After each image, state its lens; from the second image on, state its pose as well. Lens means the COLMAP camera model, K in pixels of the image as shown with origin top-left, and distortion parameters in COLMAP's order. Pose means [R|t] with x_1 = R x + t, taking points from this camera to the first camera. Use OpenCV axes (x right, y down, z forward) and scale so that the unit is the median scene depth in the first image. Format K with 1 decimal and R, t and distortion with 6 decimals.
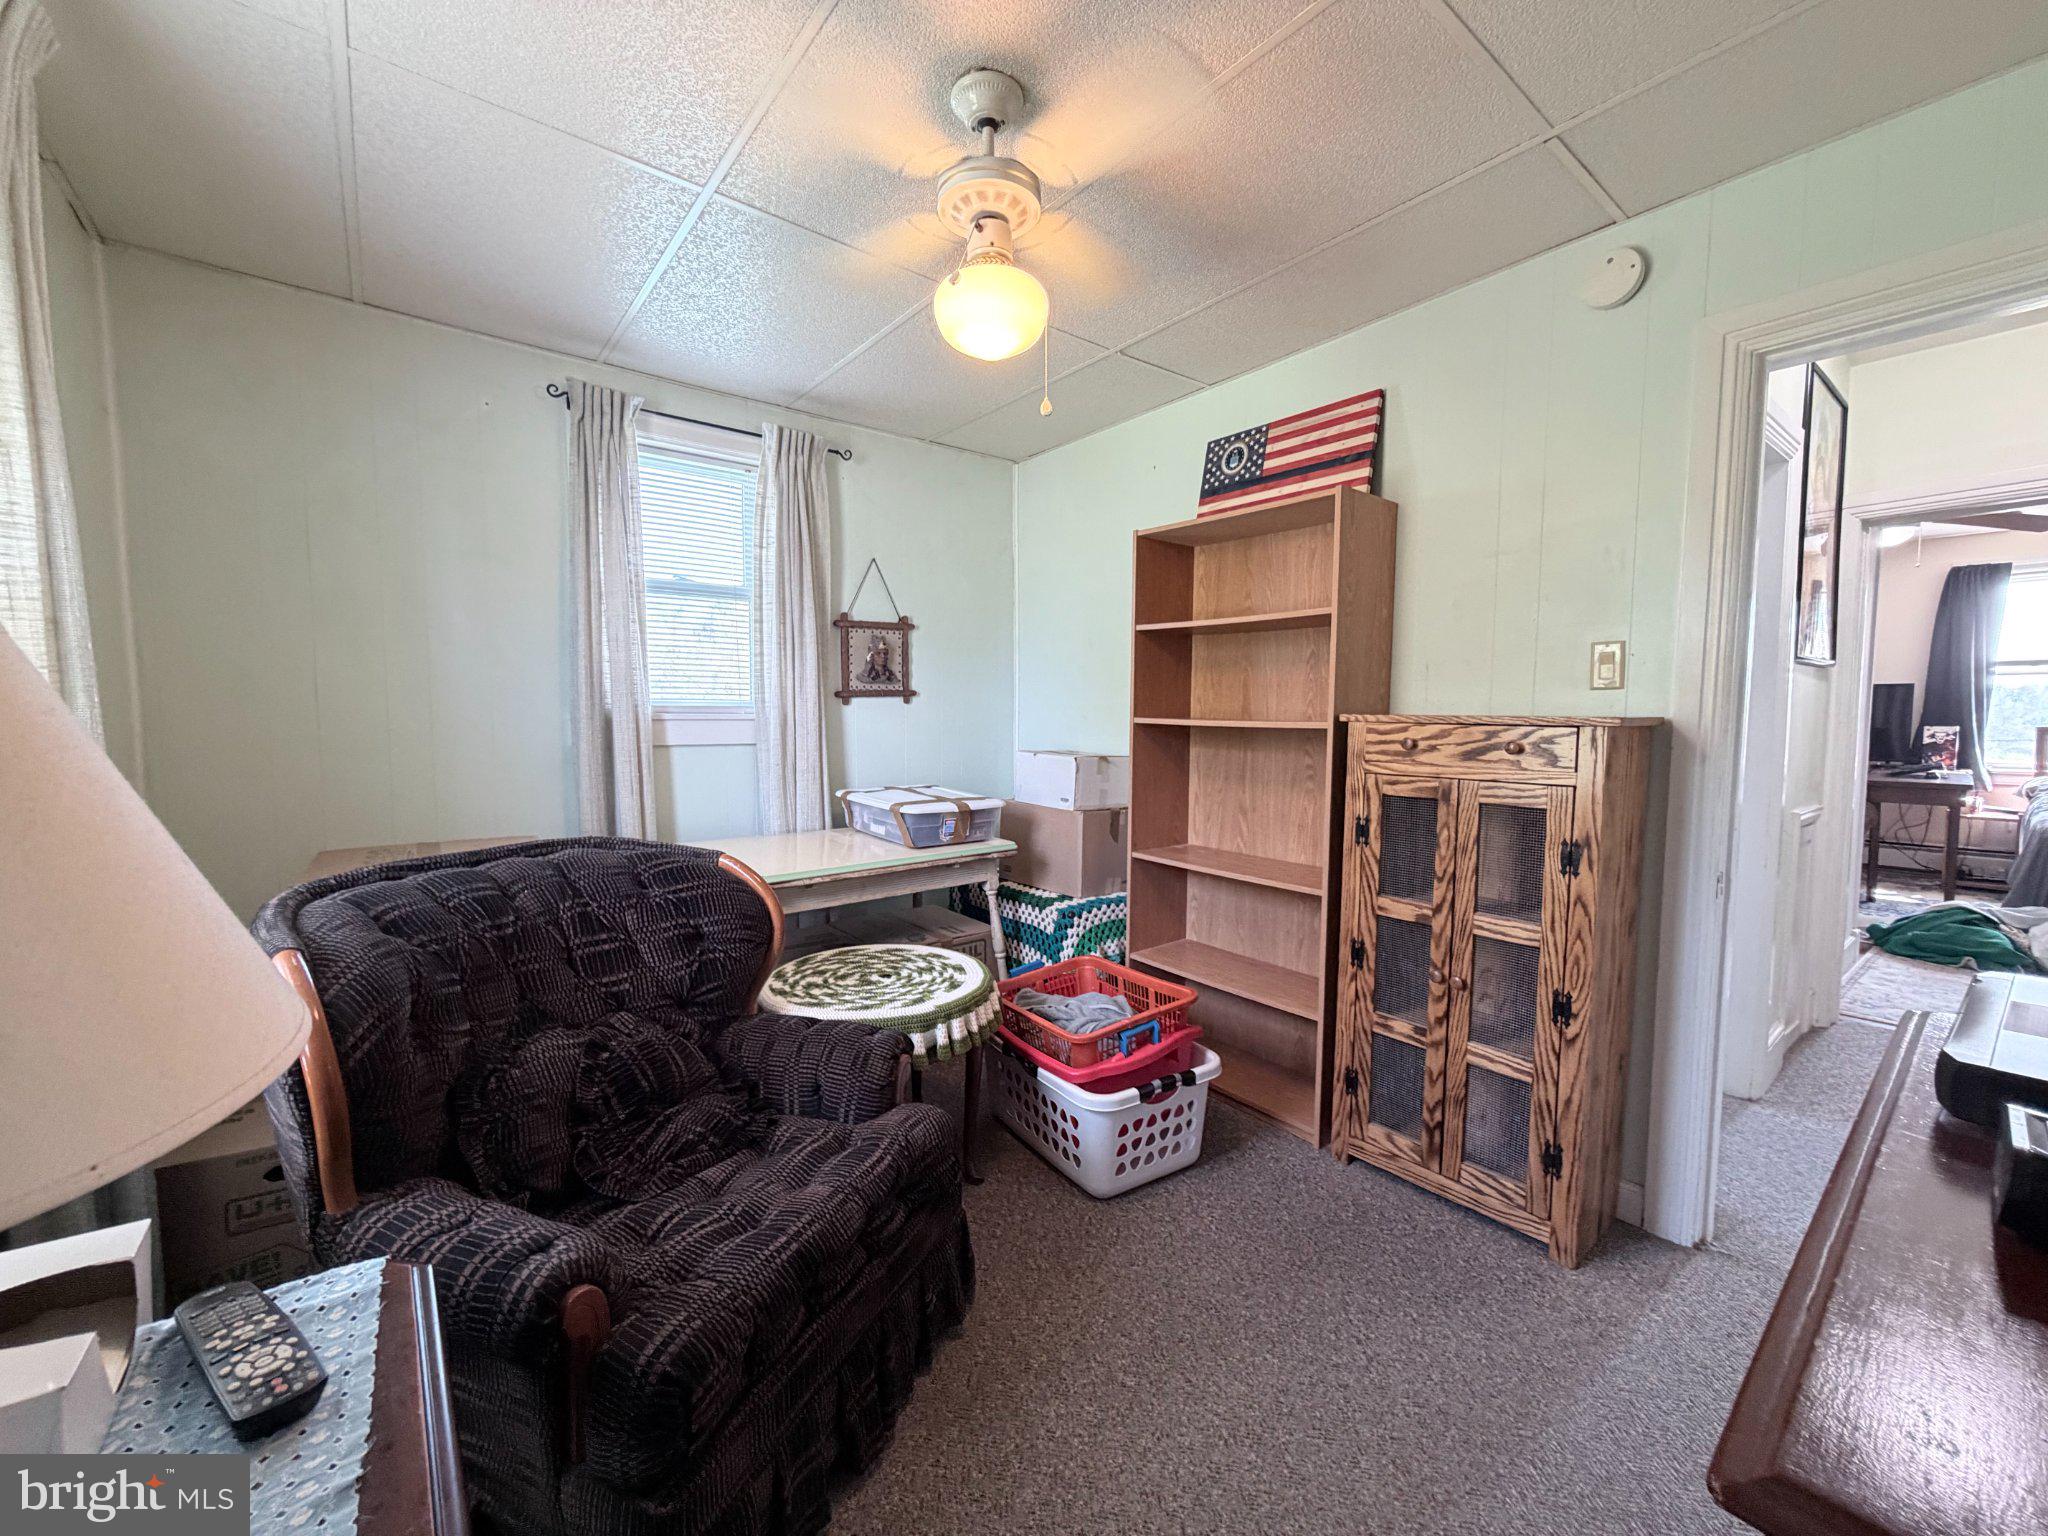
lens RADIAL K [[816.5, 0, 1021.4], [0, 816.5, 768.3], [0, 0, 1]] dist [0.001222, 0.000155]
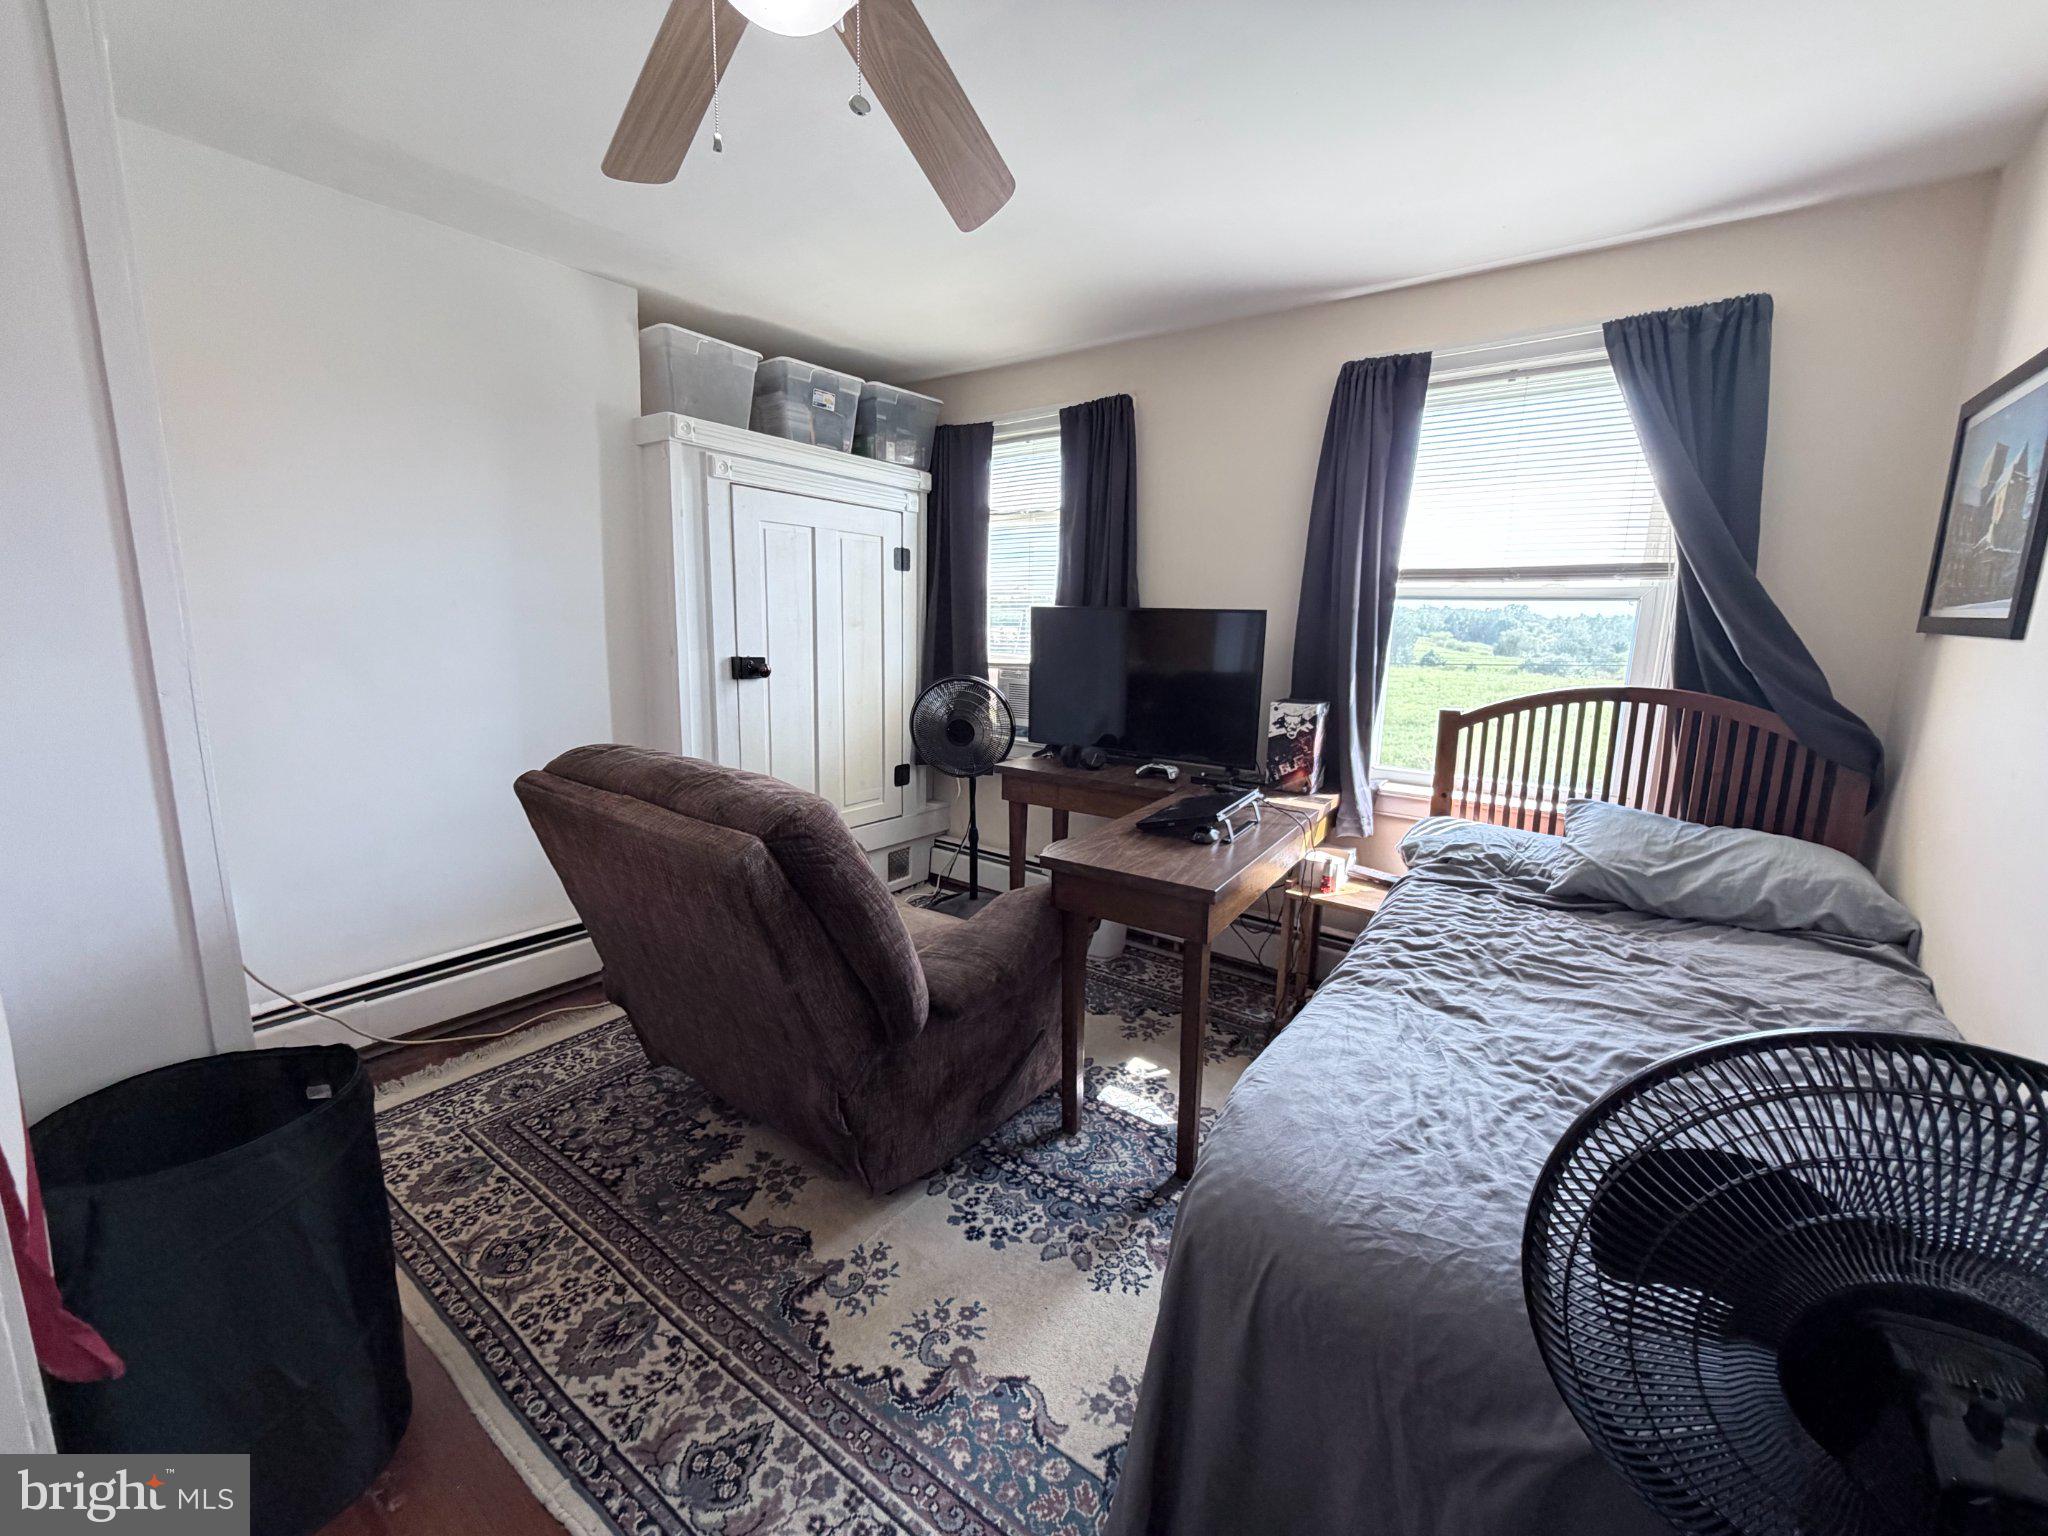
lens RADIAL K [[816.5, 0, 1028.5], [0, 816.5, 763.3], [0, 0, 1]] dist [0.001222, 0.000155]
pose [[0.960938, -0.020436, 0.276008, 0.842109], [-0.005947, 0.995515, 0.094412, -0.059557], [-0.276700, -0.092366, 0.956507, 0.585520]]
